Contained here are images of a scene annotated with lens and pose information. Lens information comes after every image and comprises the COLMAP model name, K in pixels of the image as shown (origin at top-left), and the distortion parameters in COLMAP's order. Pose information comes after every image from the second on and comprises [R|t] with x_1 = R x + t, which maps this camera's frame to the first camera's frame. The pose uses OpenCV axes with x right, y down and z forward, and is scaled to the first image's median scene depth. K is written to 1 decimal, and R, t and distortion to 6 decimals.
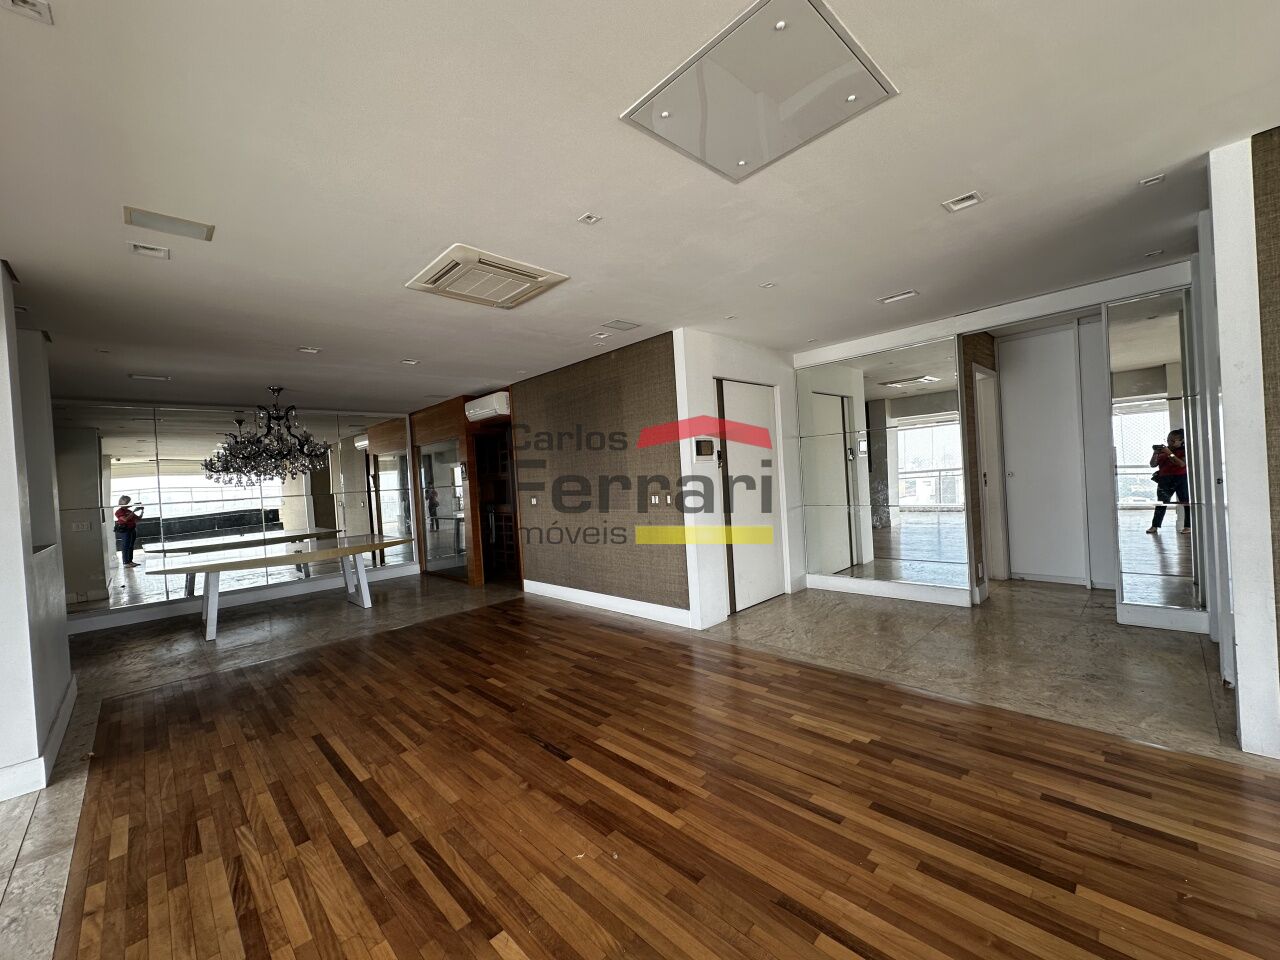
lens RADIAL K [[508.4, 0, 638.4], [0, 508.4, 481.7], [0, 0, 1]] dist [-0.000741, 0.000914]
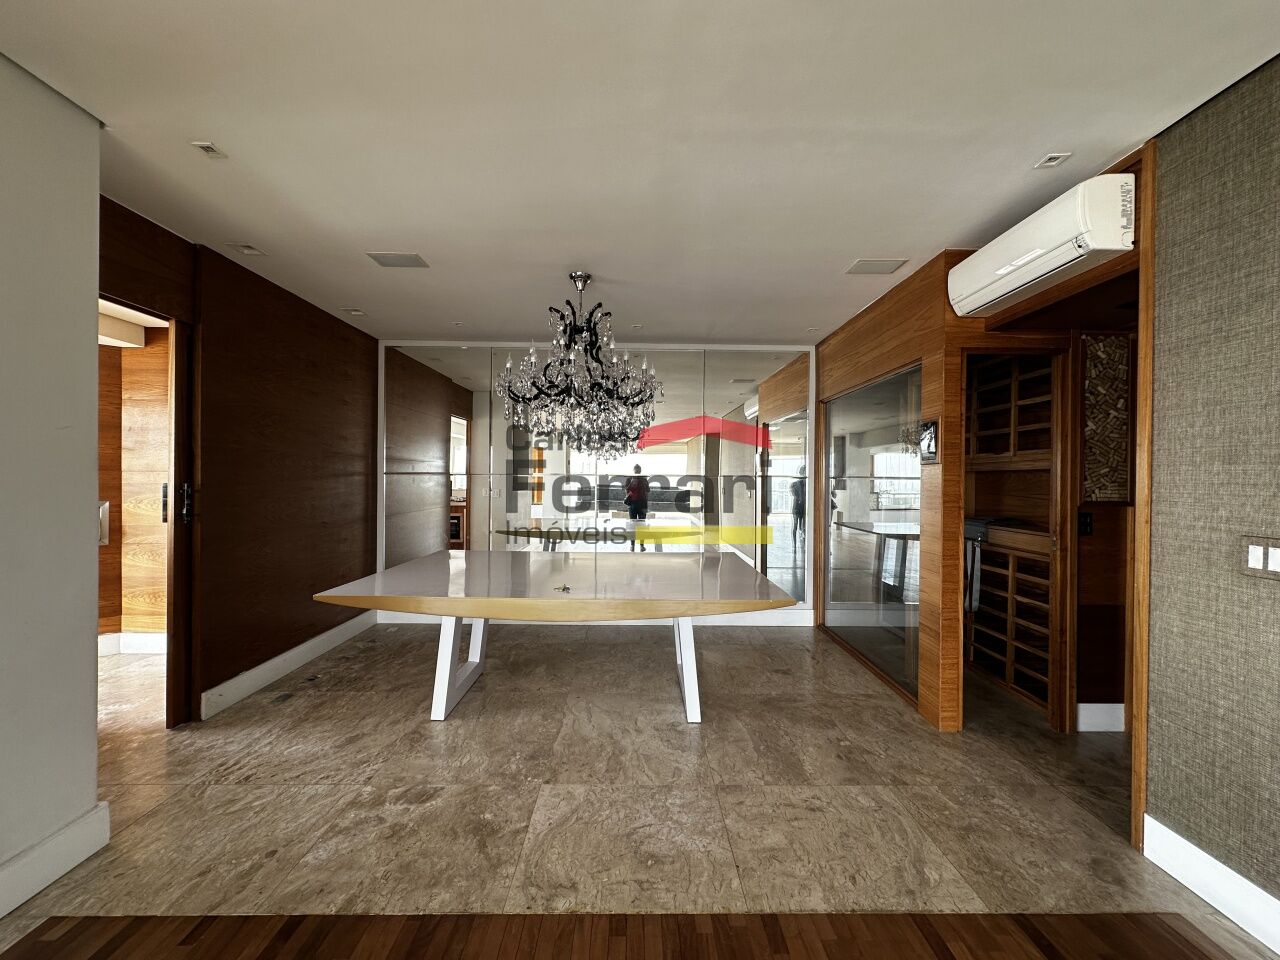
lens RADIAL K [[508.4, 0, 639.4], [0, 508.4, 480.3], [0, 0, 1]] dist [-0.000741, 0.000914]
pose [[0.720856, 0.074144, -0.689107, -0.573935], [-0.065702, 0.997094, 0.038552, 0.025453], [0.689963, 0.017485, 0.723633, 1.368842]]
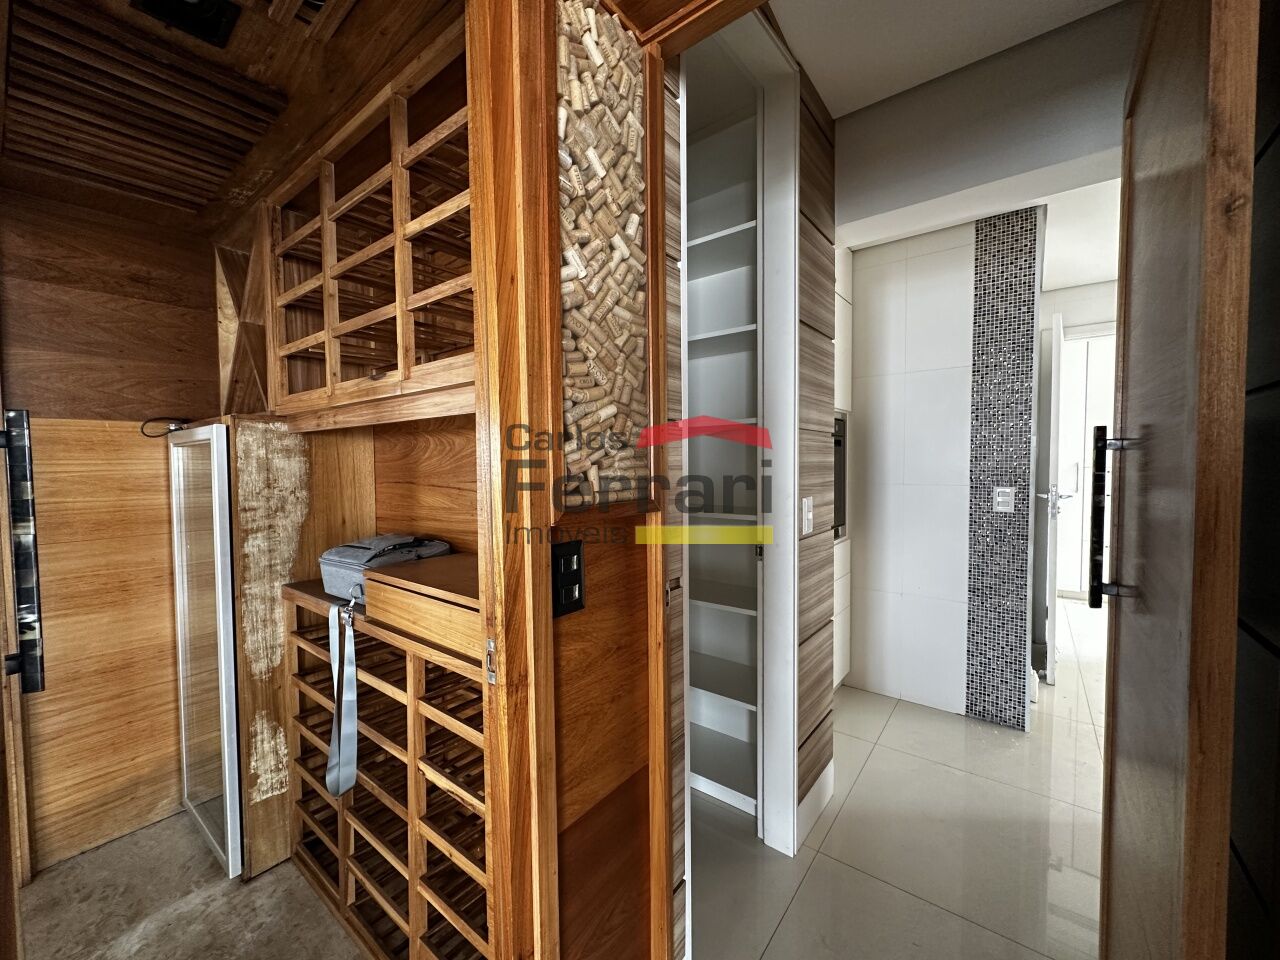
lens RADIAL K [[508.4, 0, 640.6], [0, 508.4, 479.8], [0, 0, 1]] dist [-0.000741, 0.000914]
pose [[0.988300, 0.049191, 0.144374, -0.613003], [-0.052336, 0.998466, 0.018065, 0.023488], [-0.143264, -0.025410, 0.989358, 2.082875]]
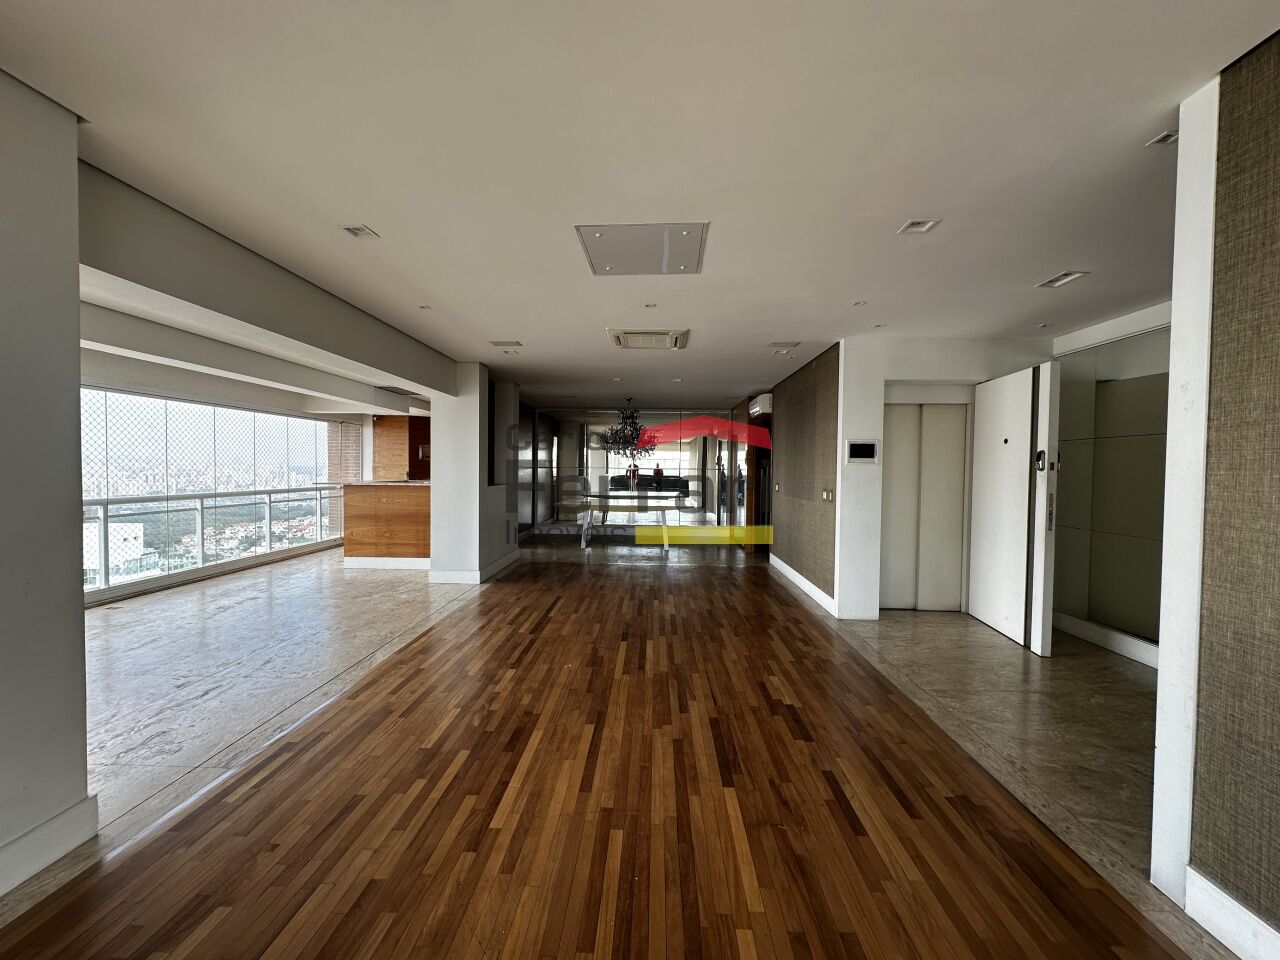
lens RADIAL K [[508.4, 0, 637.3], [0, 508.4, 480.2], [0, 0, 1]] dist [-0.000741, 0.000914]
pose [[0.683231, 0.086902, -0.725013, 0.952732], [-0.060690, 0.996216, 0.062216, -0.071213], [0.727676, 0.001493, 0.685919, -0.090044]]
